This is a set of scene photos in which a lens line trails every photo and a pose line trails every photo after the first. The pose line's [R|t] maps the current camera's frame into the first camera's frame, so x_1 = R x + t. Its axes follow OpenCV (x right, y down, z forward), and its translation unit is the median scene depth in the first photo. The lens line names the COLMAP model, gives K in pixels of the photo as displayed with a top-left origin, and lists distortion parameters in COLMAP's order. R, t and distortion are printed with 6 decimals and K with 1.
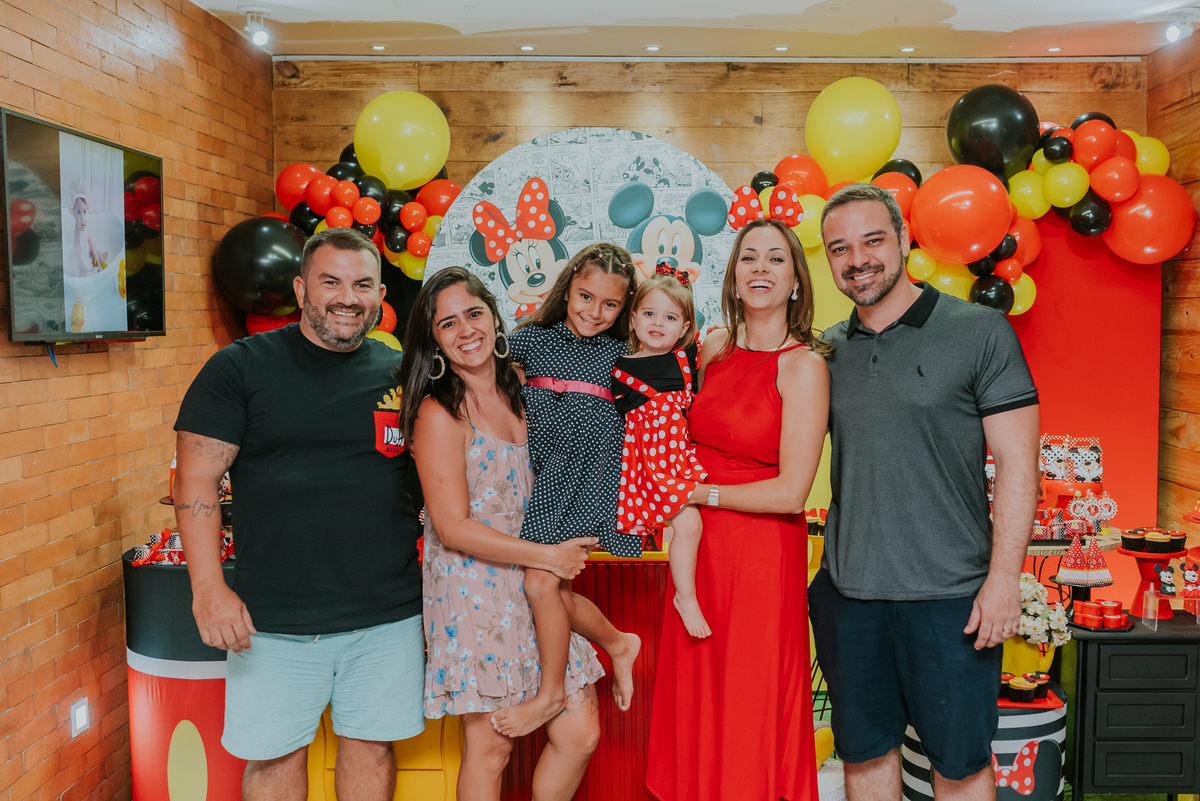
lens RADIAL K [[1255.9, 0, 656.4], [0, 1255.9, 432.8], [0, 0, 1]] dist [-0.002659, 0.006125]
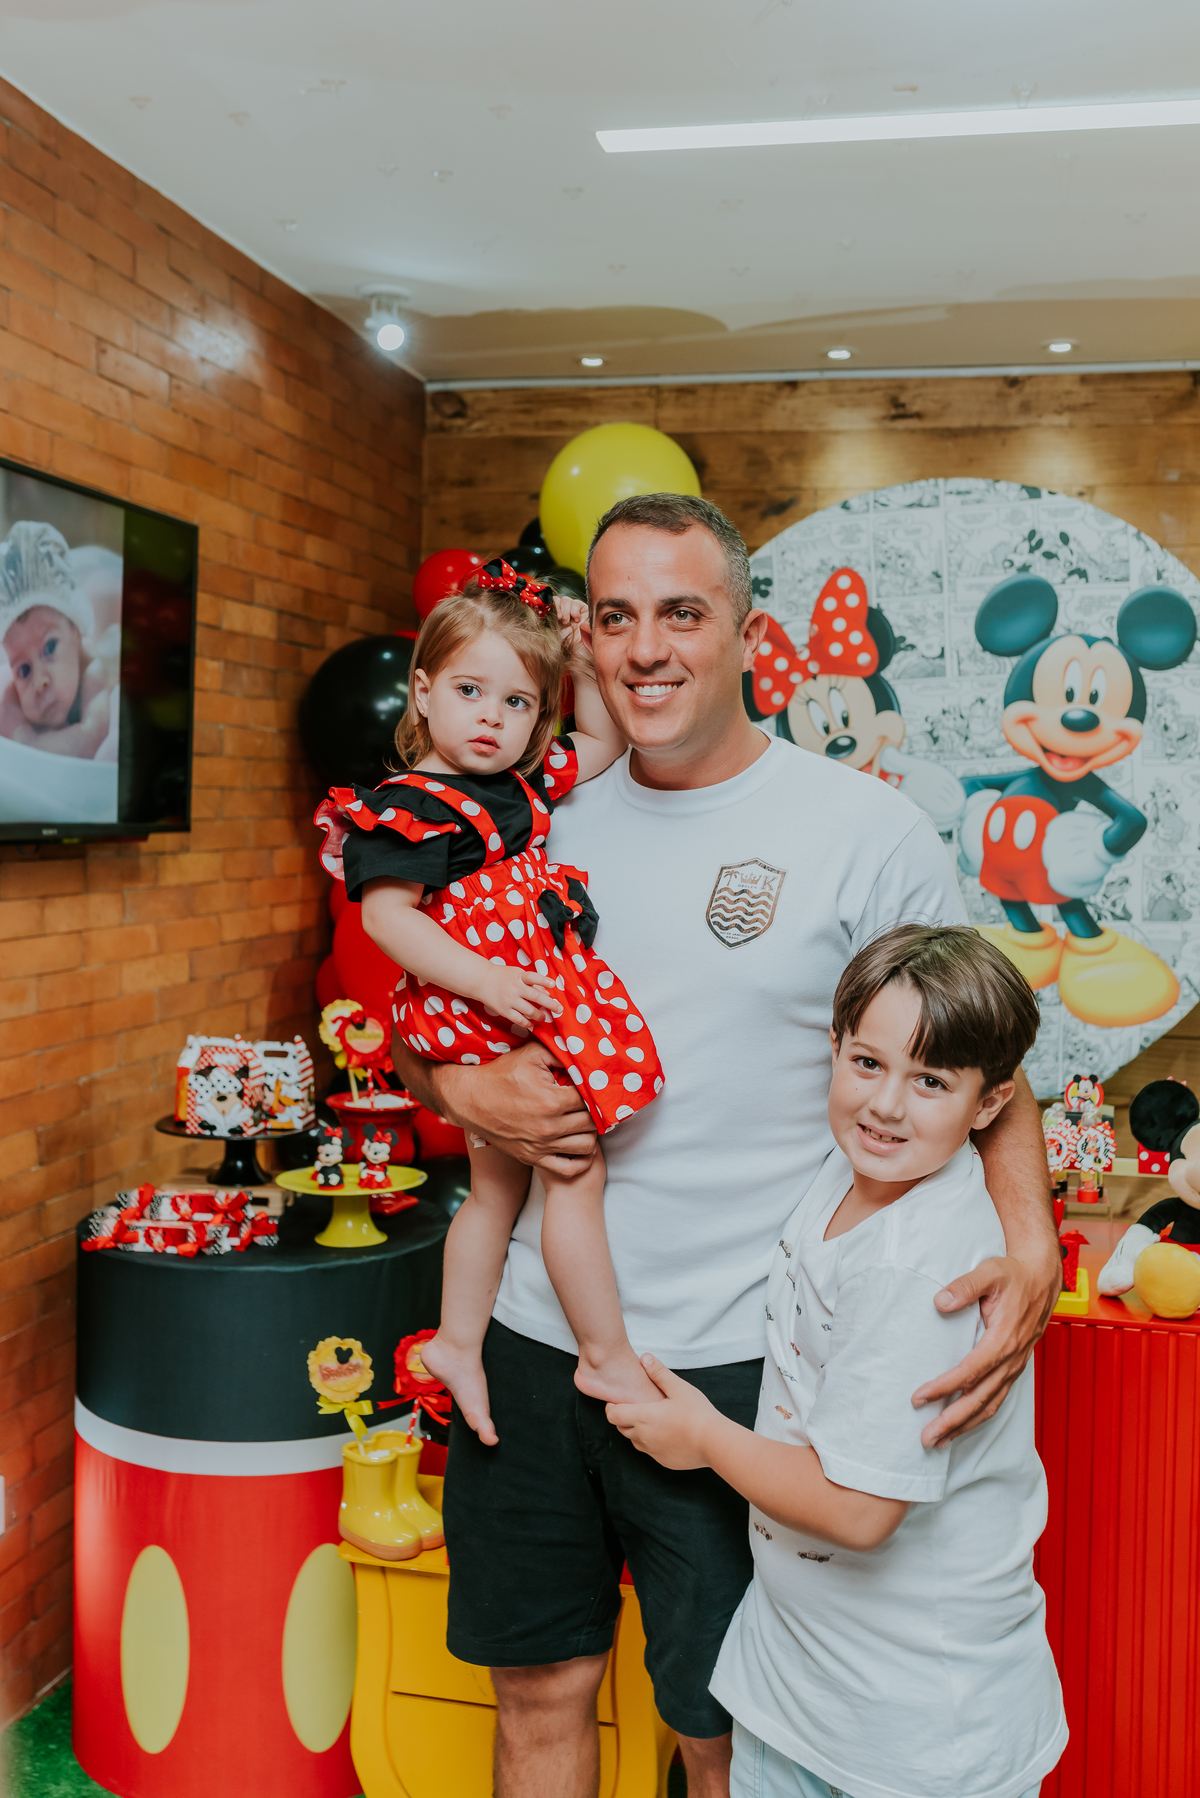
lens RADIAL K [[1881.7, 0, 599.5], [0, 1881.7, 868.2], [0, 0, 1]] dist [-0.002659, 0.006125]
pose [[0.975016, 0.028002, -0.220363, -0.013146], [-0.041357, 0.997561, -0.056226, -0.015014], [0.218251, 0.063935, 0.973796, 0.152941]]
